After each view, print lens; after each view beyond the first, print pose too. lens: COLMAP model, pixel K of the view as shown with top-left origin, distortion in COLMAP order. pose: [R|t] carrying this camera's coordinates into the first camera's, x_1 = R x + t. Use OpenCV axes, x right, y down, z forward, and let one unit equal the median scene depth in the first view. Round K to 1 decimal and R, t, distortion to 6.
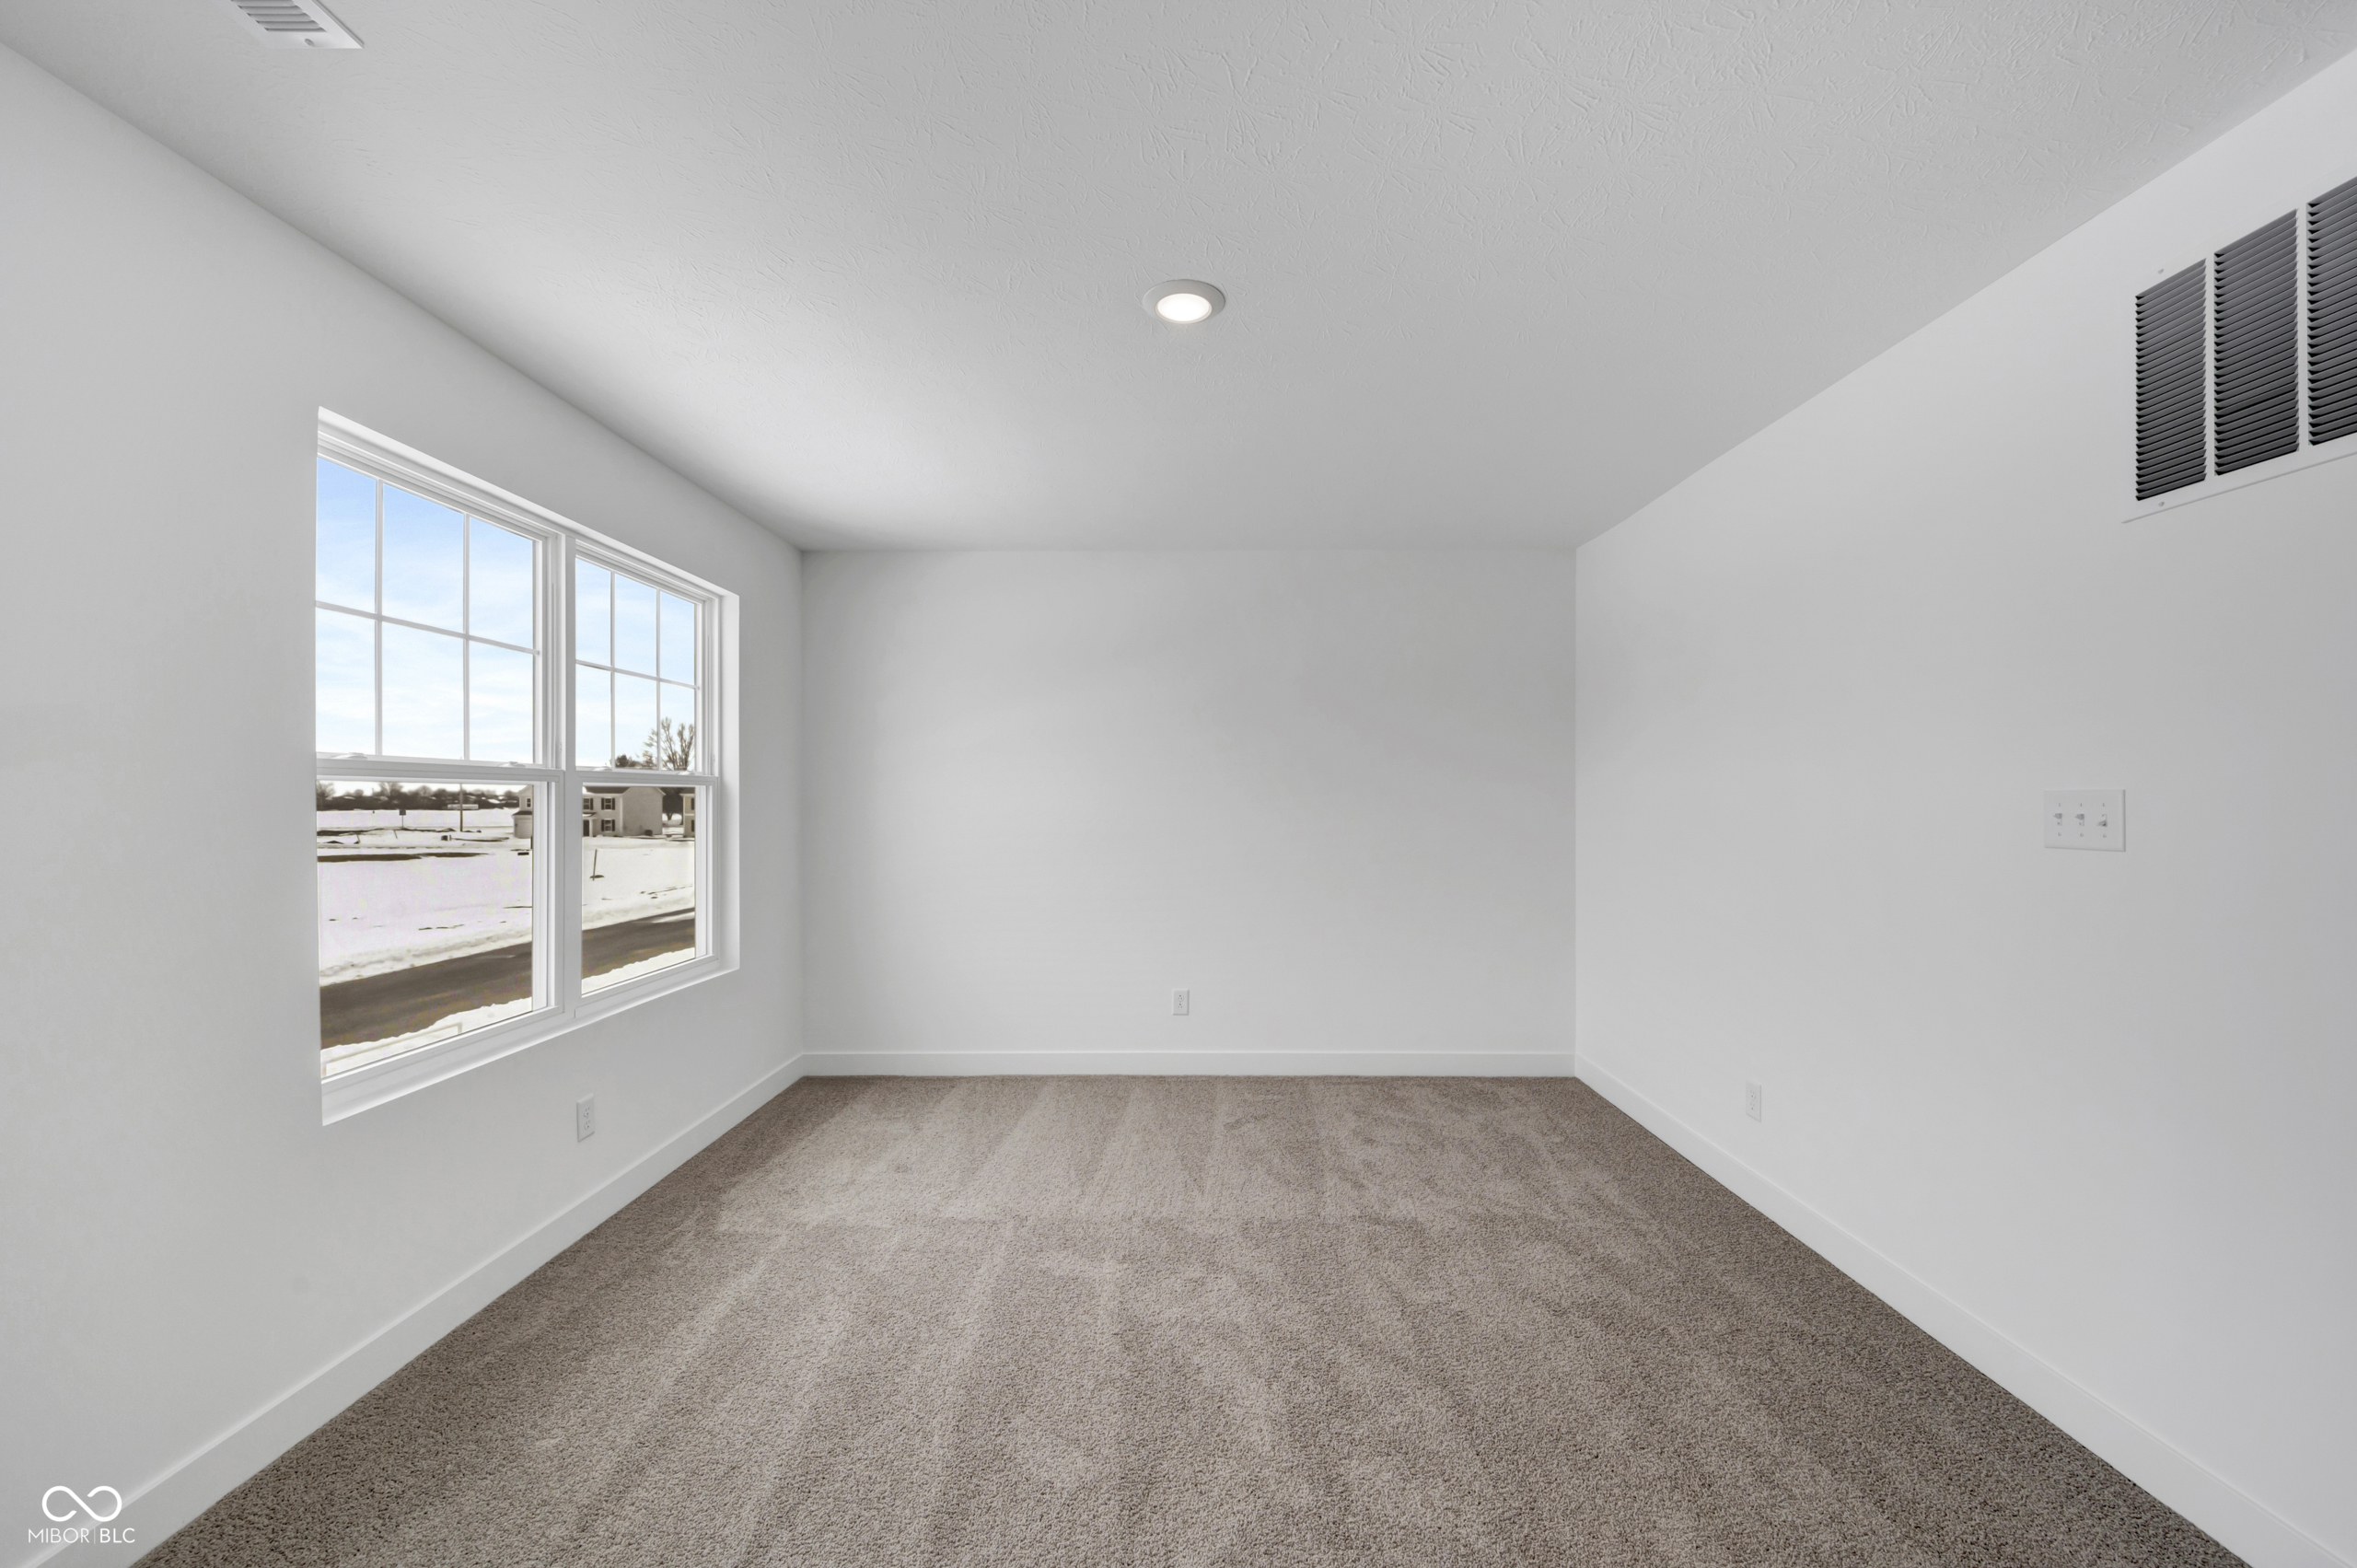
lens RADIAL K [[939.3, 0, 1178.0], [0, 939.3, 794.8], [0, 0, 1]] dist [0.001264, 0.001048]
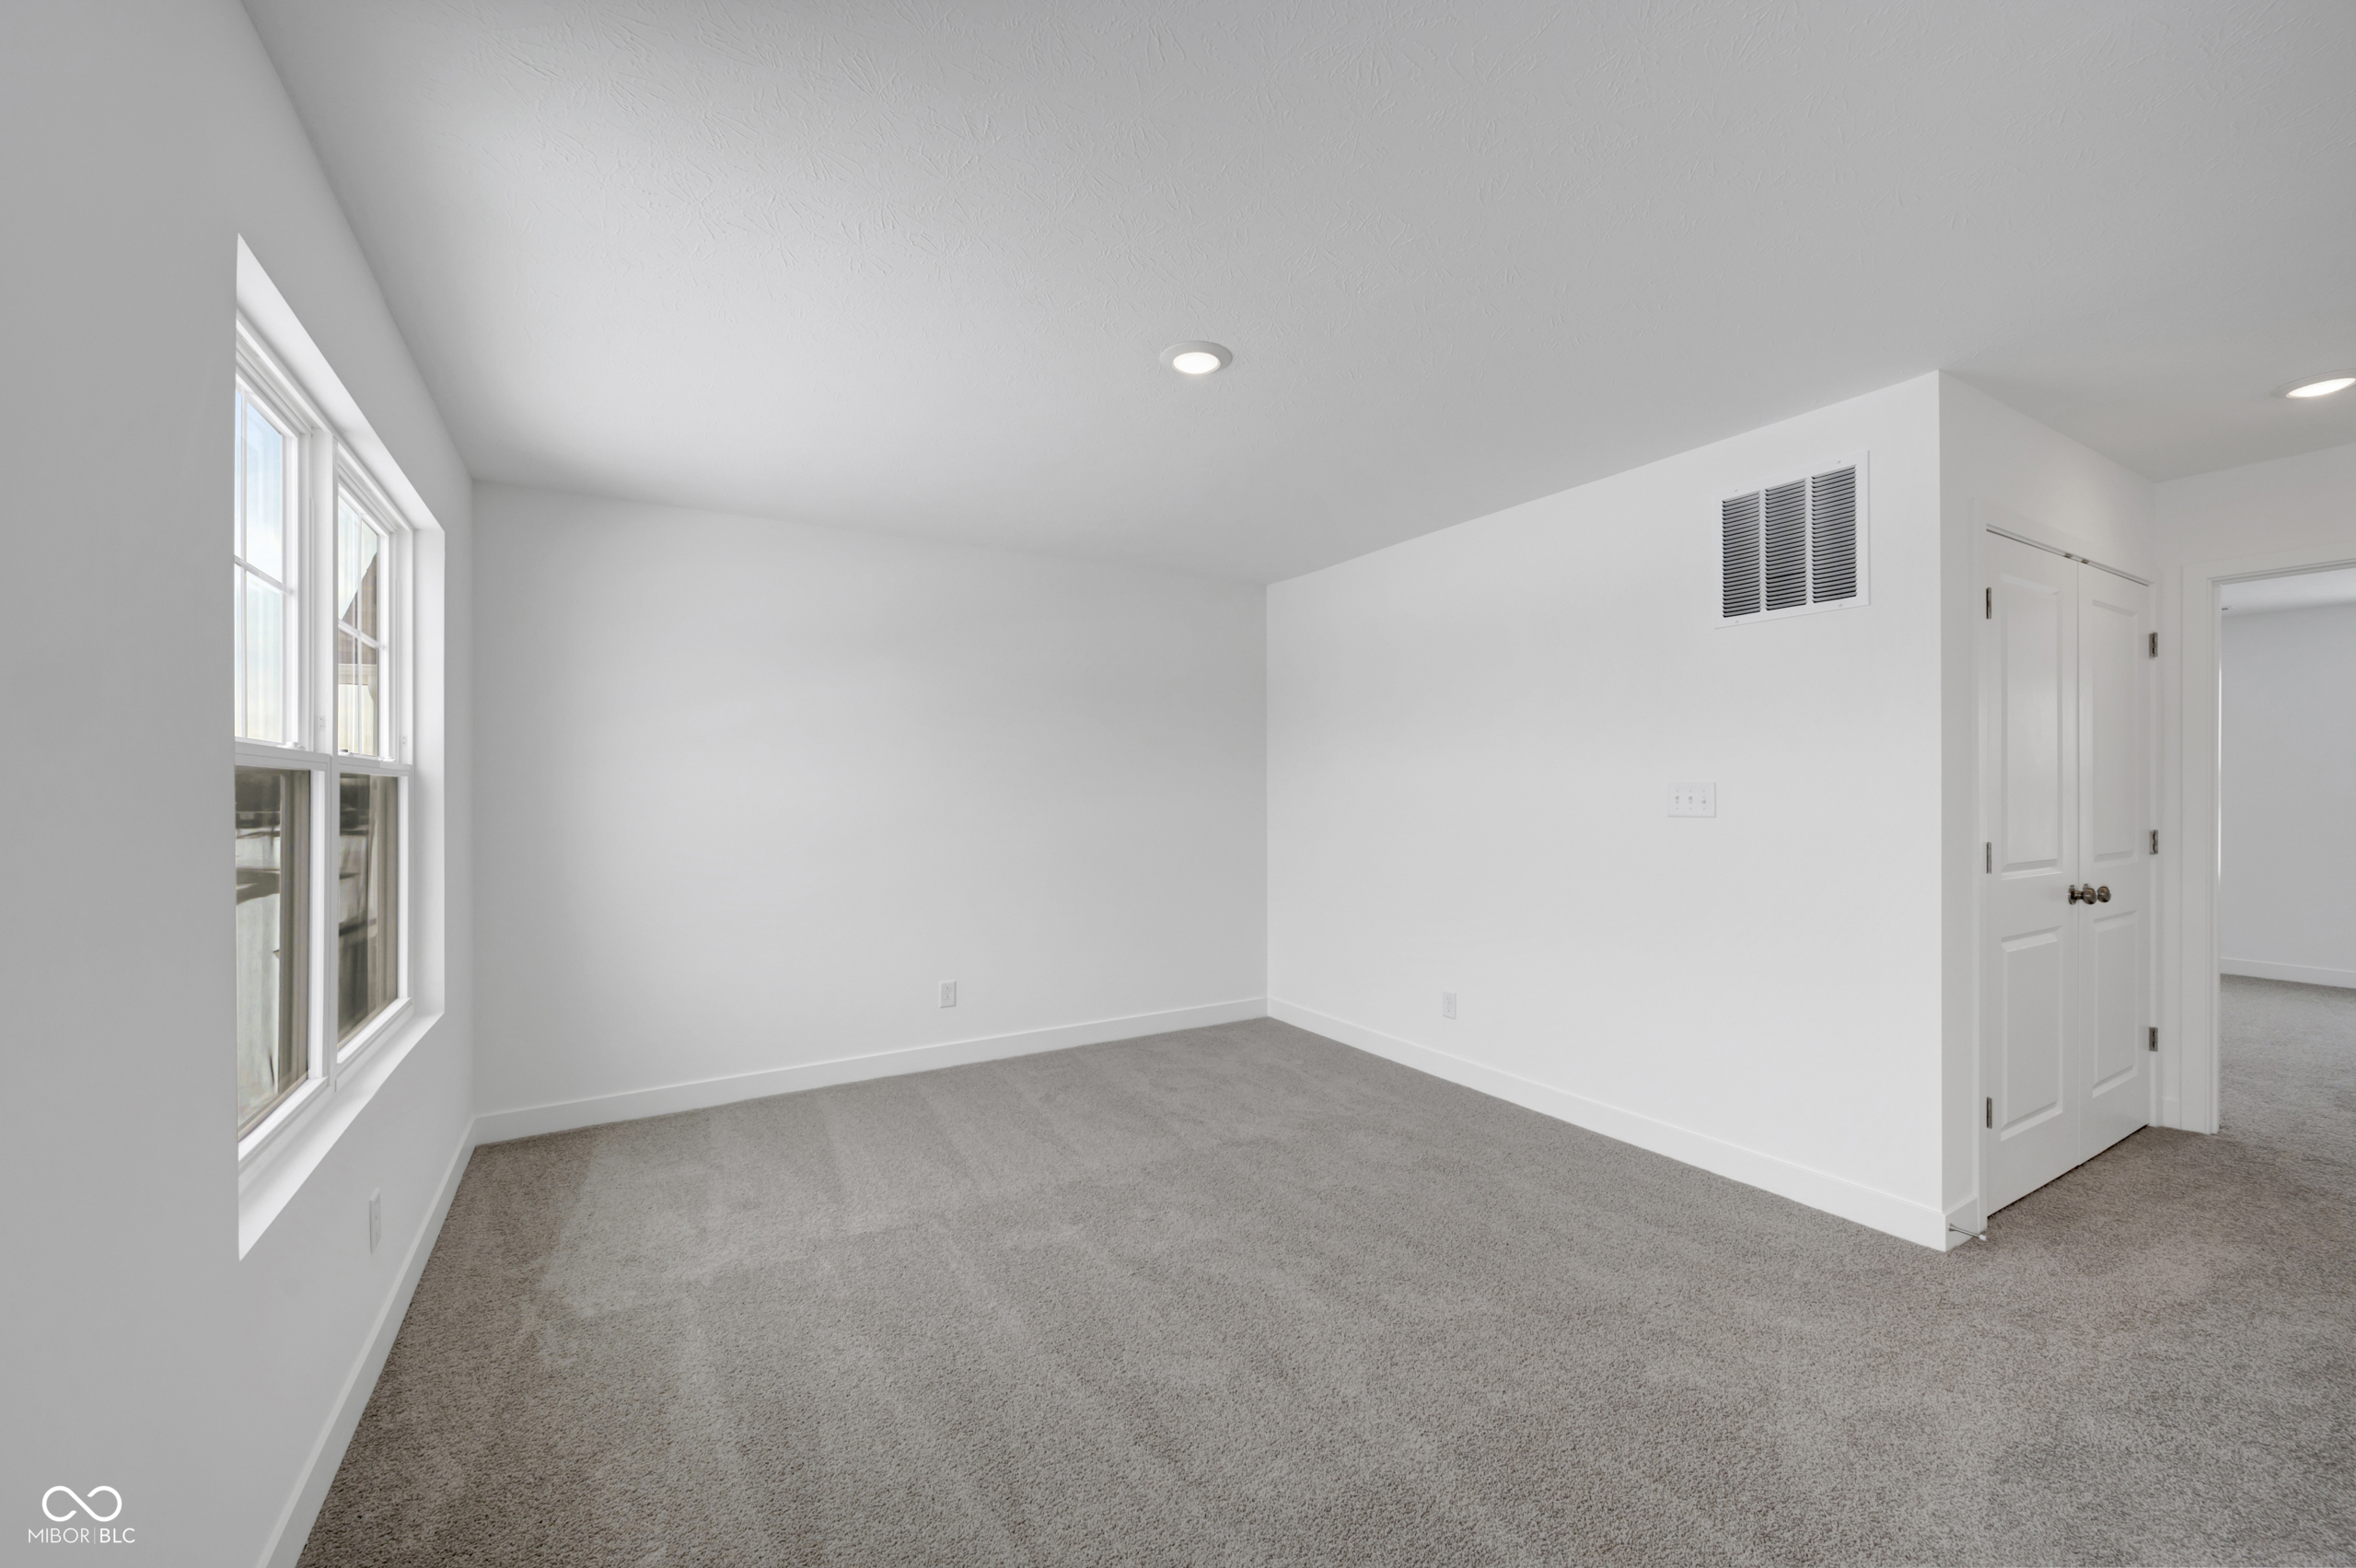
lens RADIAL K [[938.9, 0, 1184.8], [0, 938.9, 790.1], [0, 0, 1]] dist [0.001264, 0.001048]
pose [[0.849034, -0.003209, 0.528329, -0.461845], [0.002525, 0.999995, 0.002015, 0.002282], [-0.528333, -0.000376, 0.849037, 0.024582]]
